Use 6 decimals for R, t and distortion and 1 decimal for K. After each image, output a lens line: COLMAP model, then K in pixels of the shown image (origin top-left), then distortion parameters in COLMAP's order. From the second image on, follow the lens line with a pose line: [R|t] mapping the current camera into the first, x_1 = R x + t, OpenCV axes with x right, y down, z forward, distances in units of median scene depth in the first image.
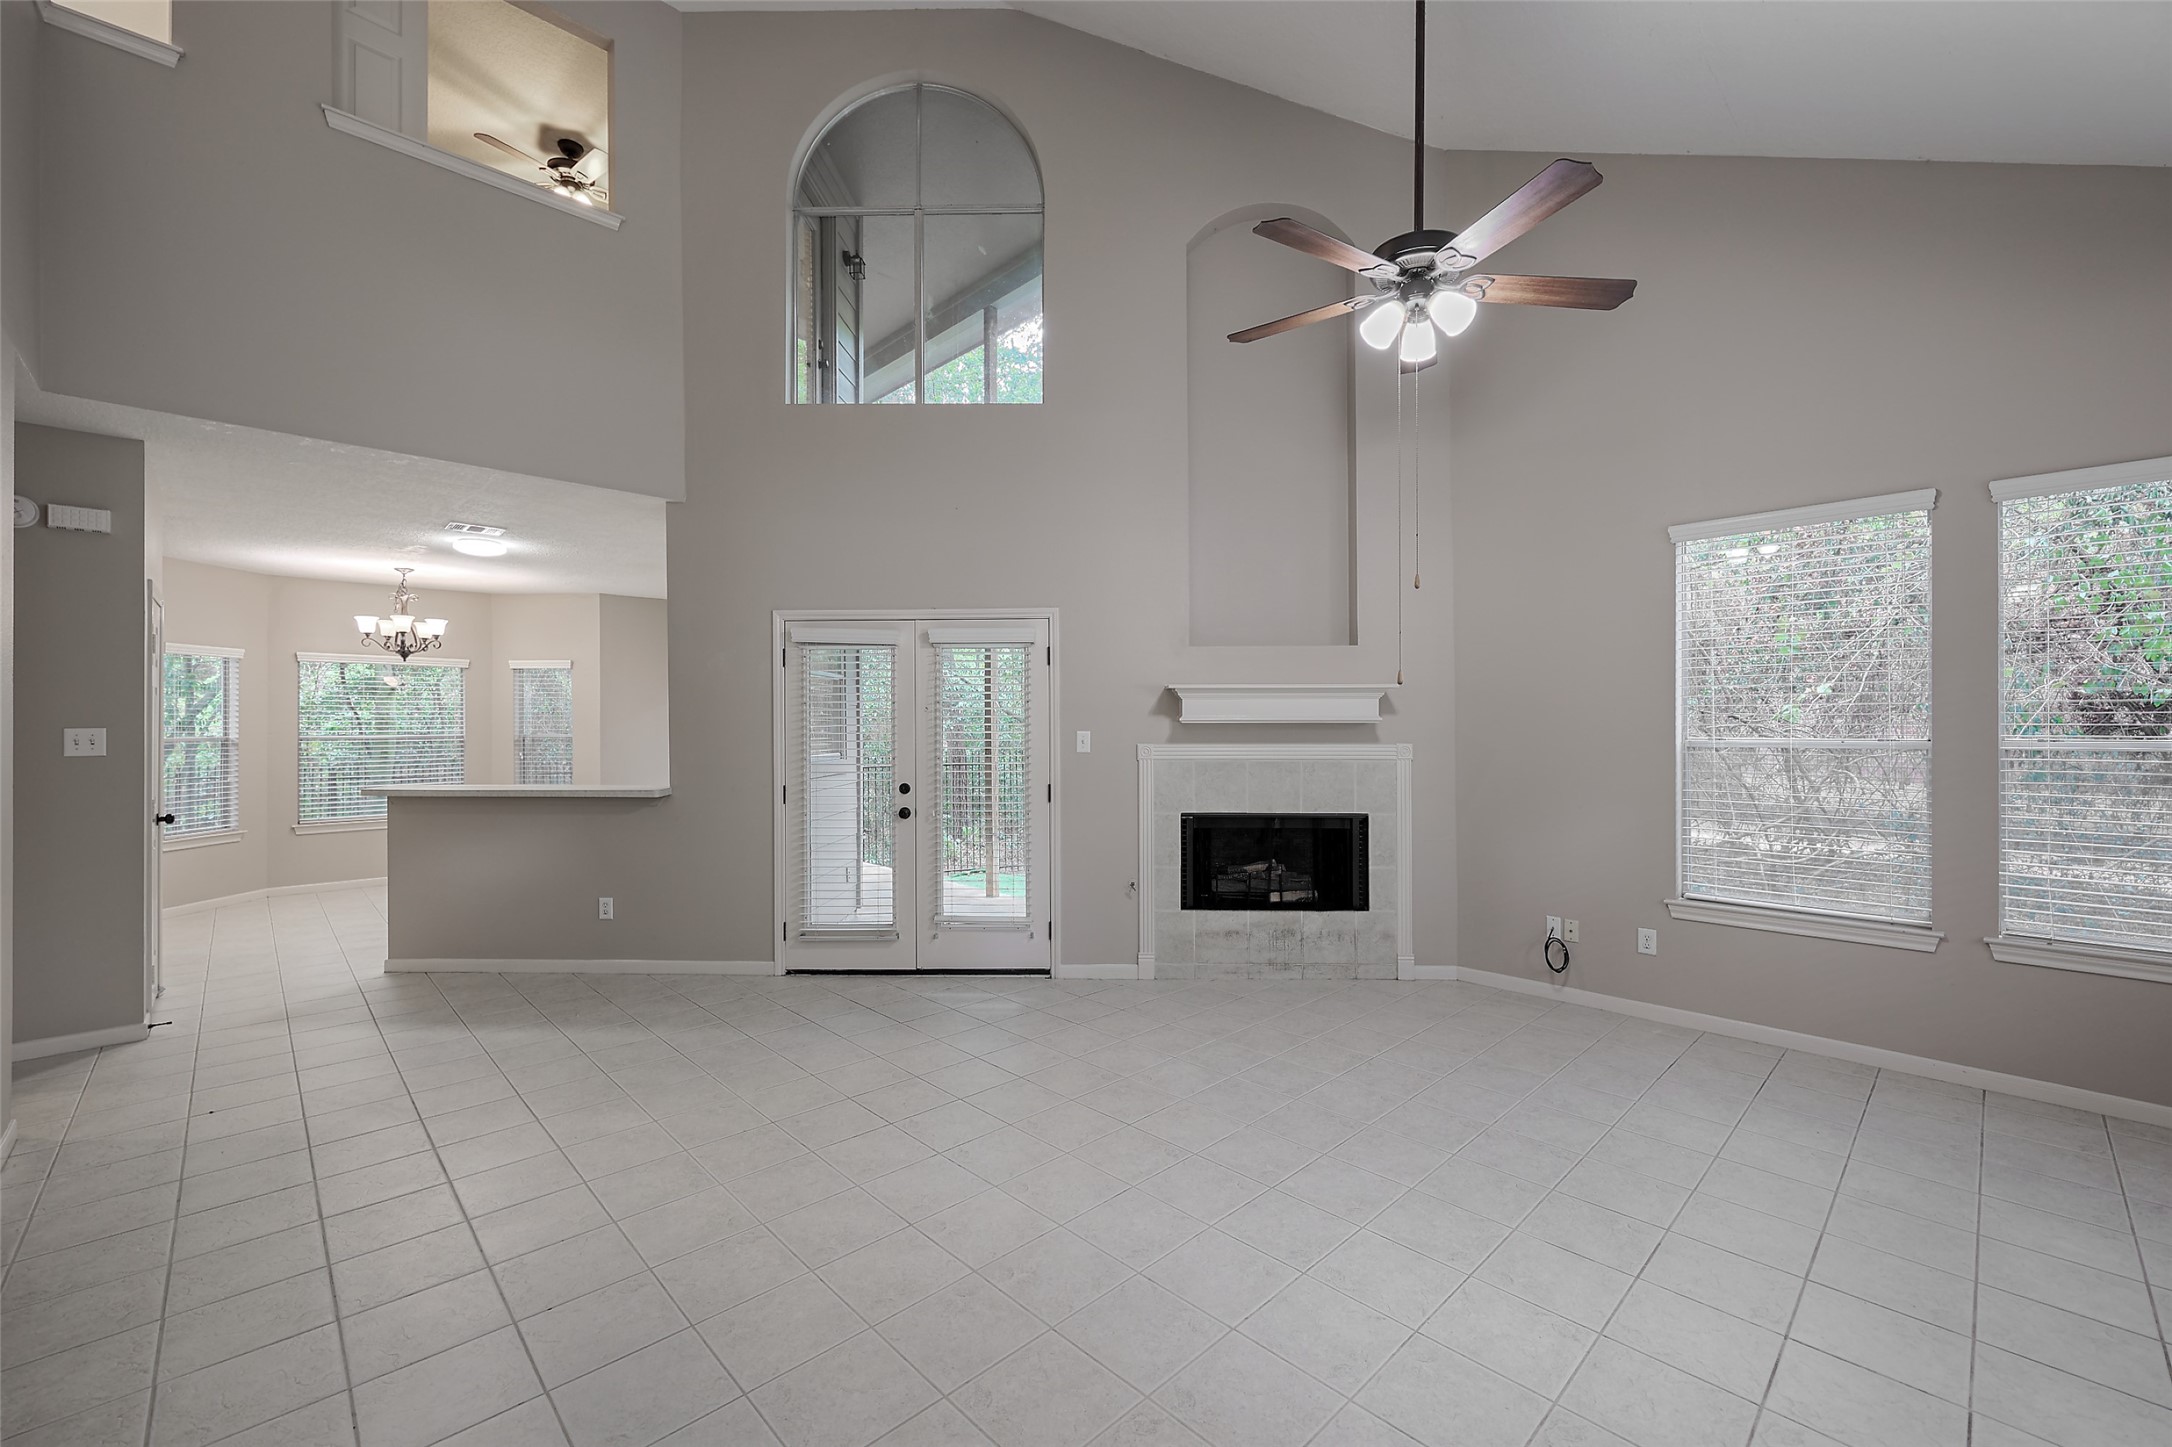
lens RADIAL K [[879.4, 0, 1086.0], [0, 879.4, 723.5], [0, 0, 1]] dist [0.004308, 0.000225]
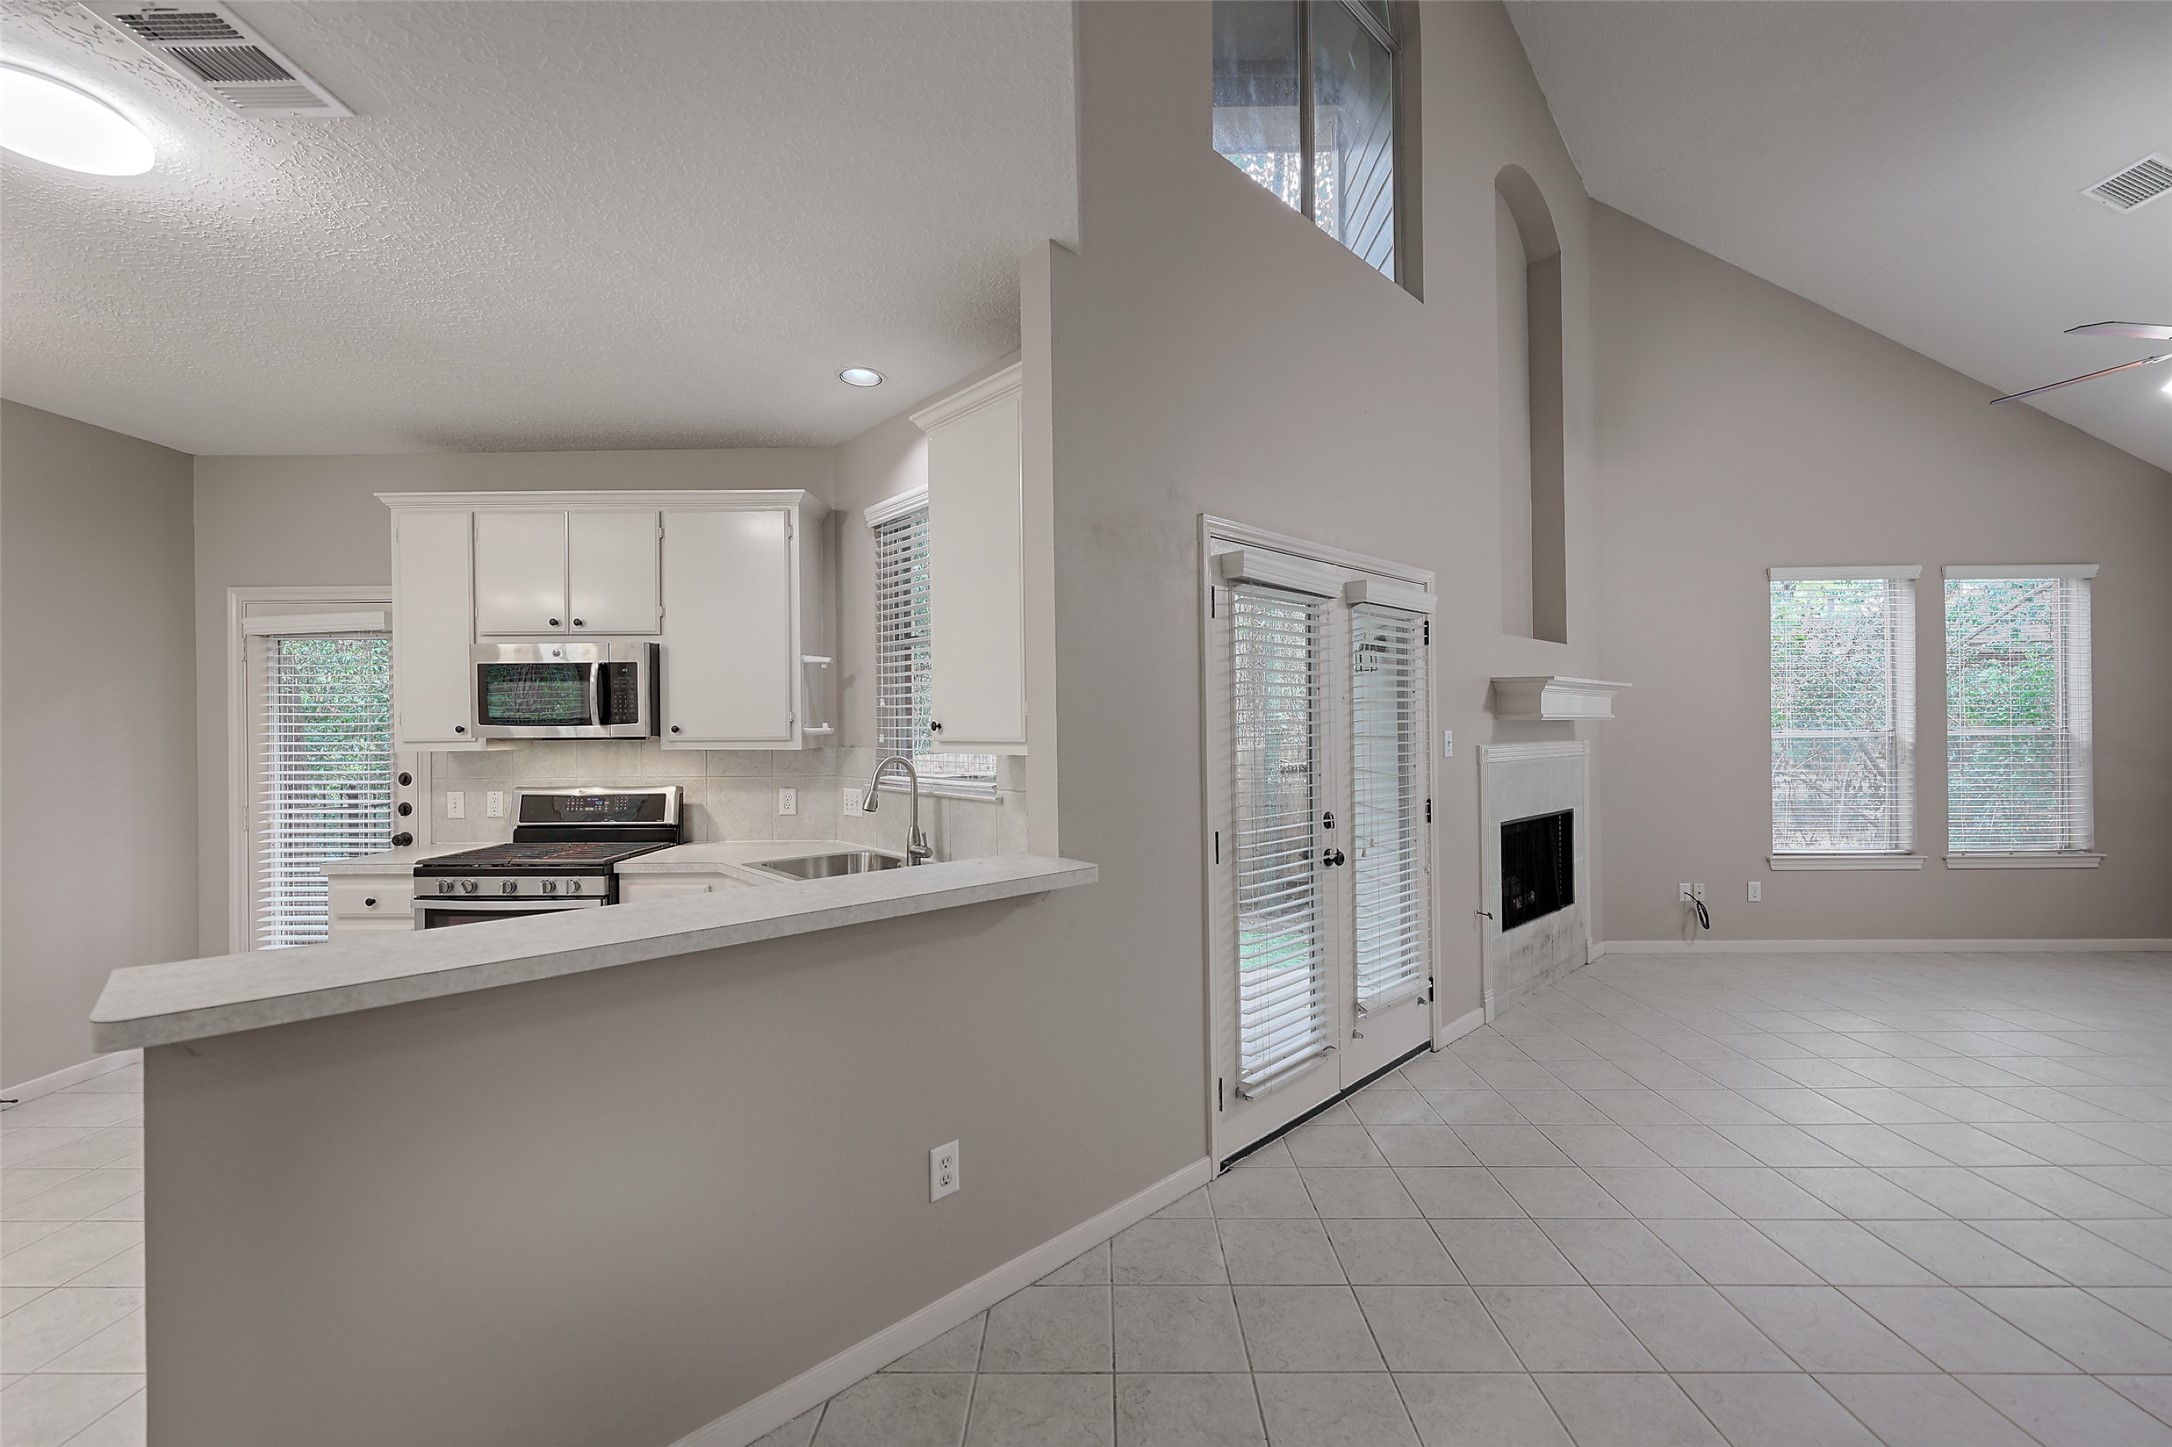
lens RADIAL K [[888.9, 0, 1093.7], [0, 888.9, 734.6], [0, 0, 1]] dist [0.002329, 0.000123]
pose [[0.696684, -0.010243, 0.717305, -0.806568], [0.003451, 0.999934, 0.010927, 0.002472], [-0.717370, -0.005137, 0.696674, 0.673669]]
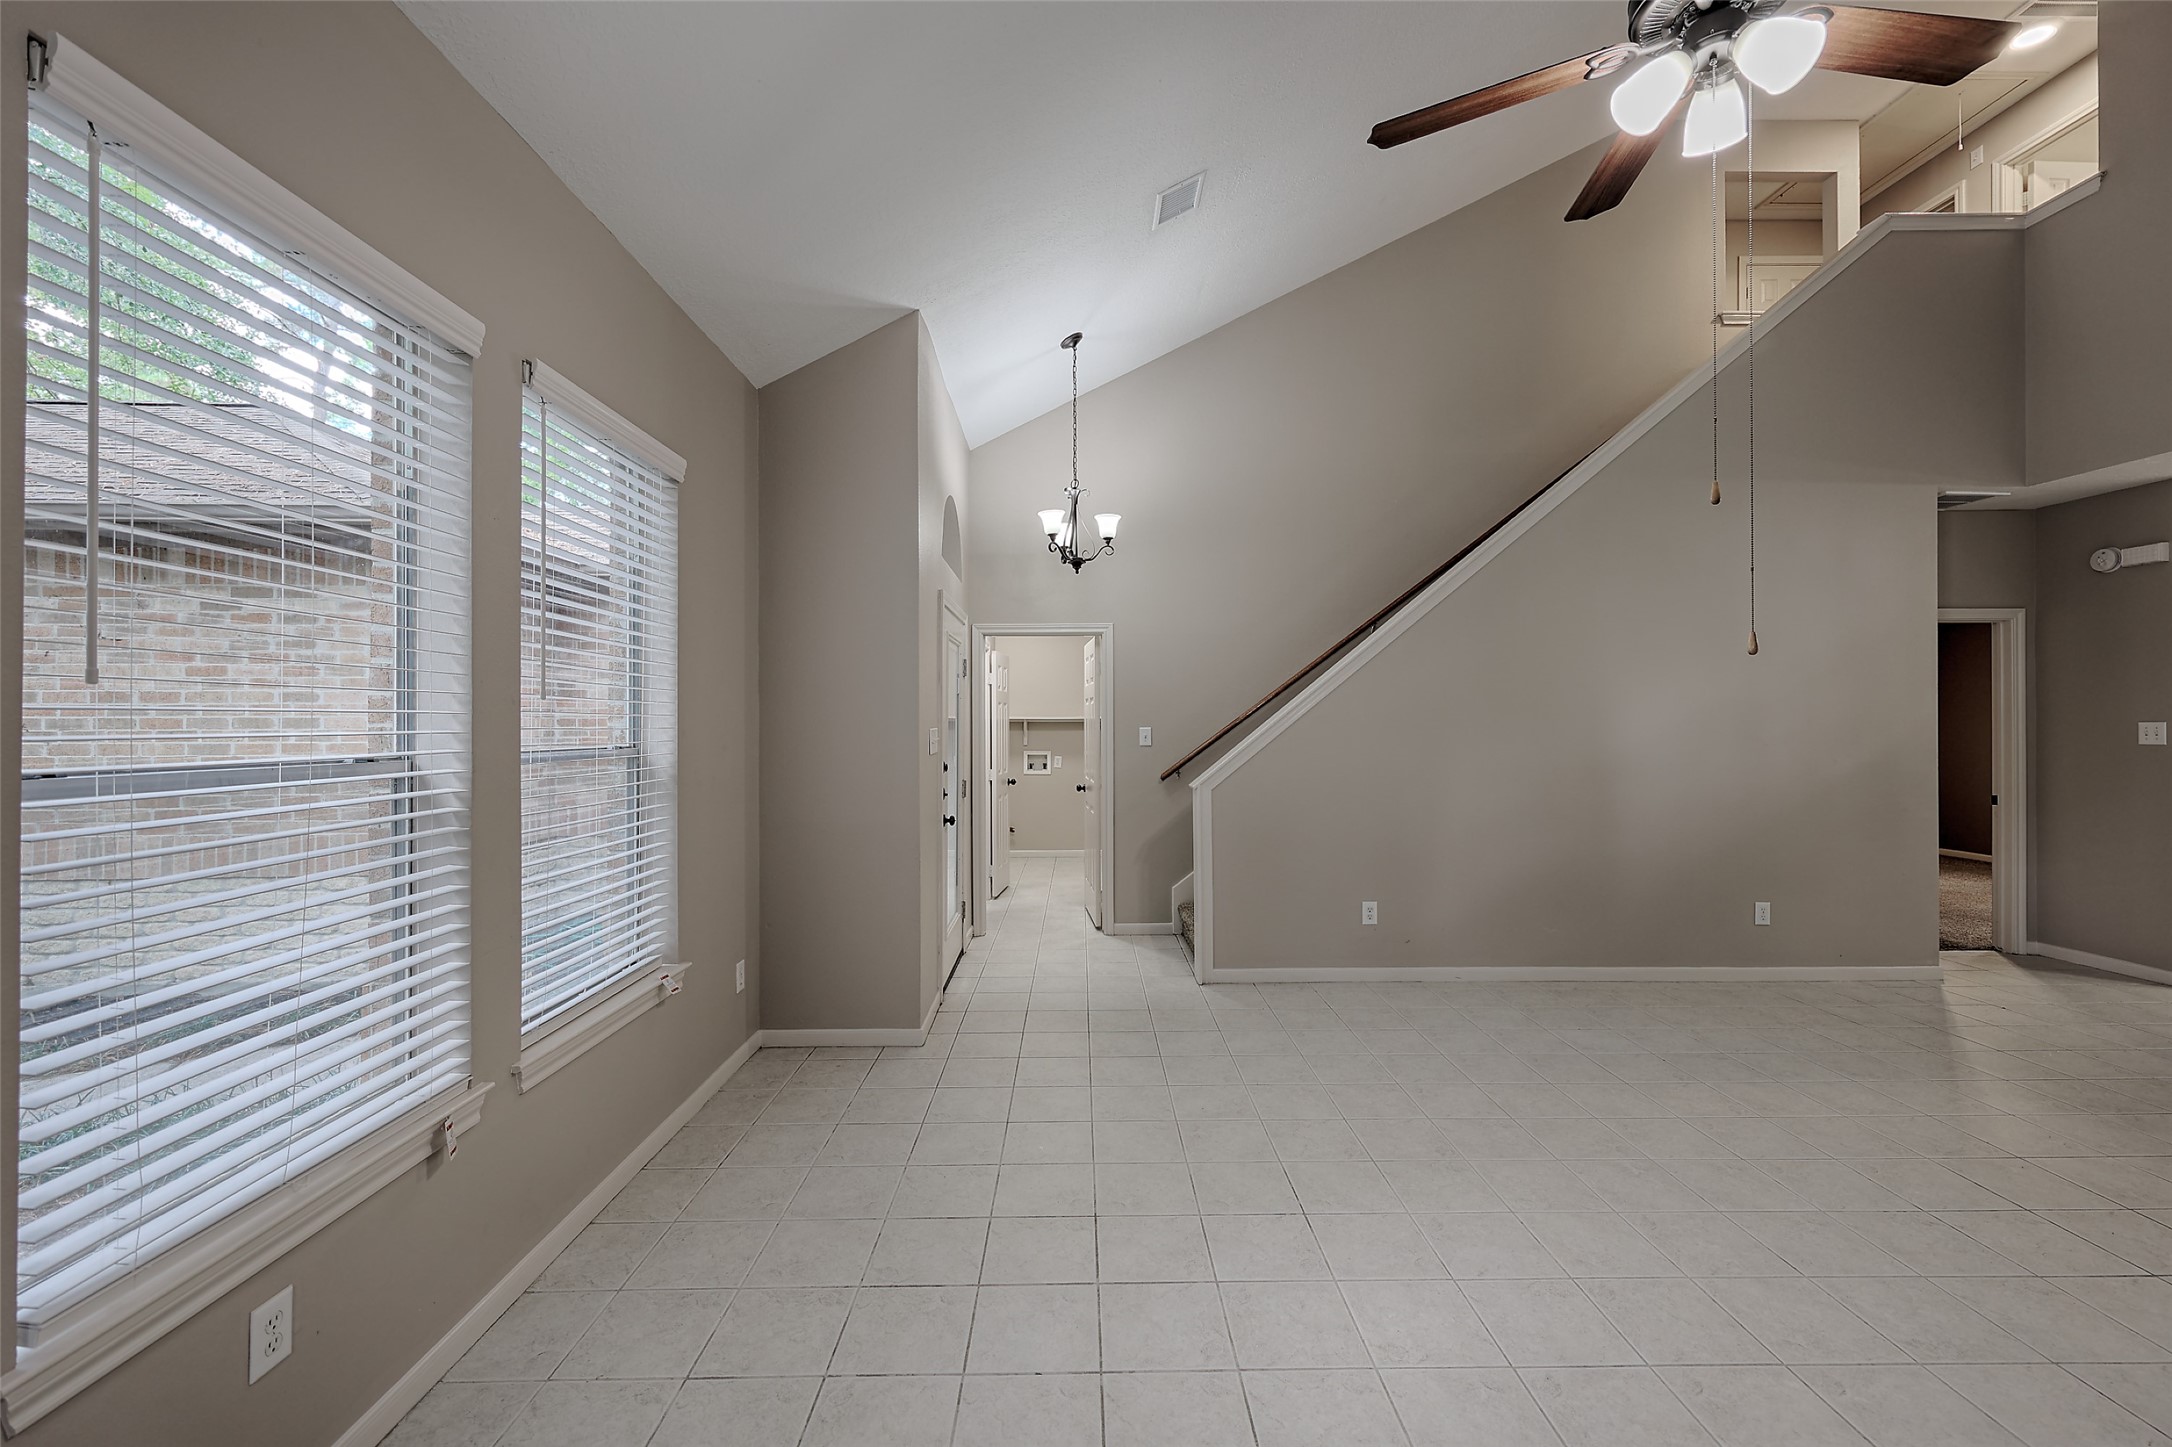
lens RADIAL K [[879.4, 0, 1086.0], [0, 879.4, 723.5], [0, 0, 1]] dist [0.004308, 0.000225]
pose [[-0.686882, 0.003400, -0.726761, 0.618480], [0.006508, 0.999978, -0.001472, -0.001005], [0.726740, -0.005741, -0.686888, 0.596053]]
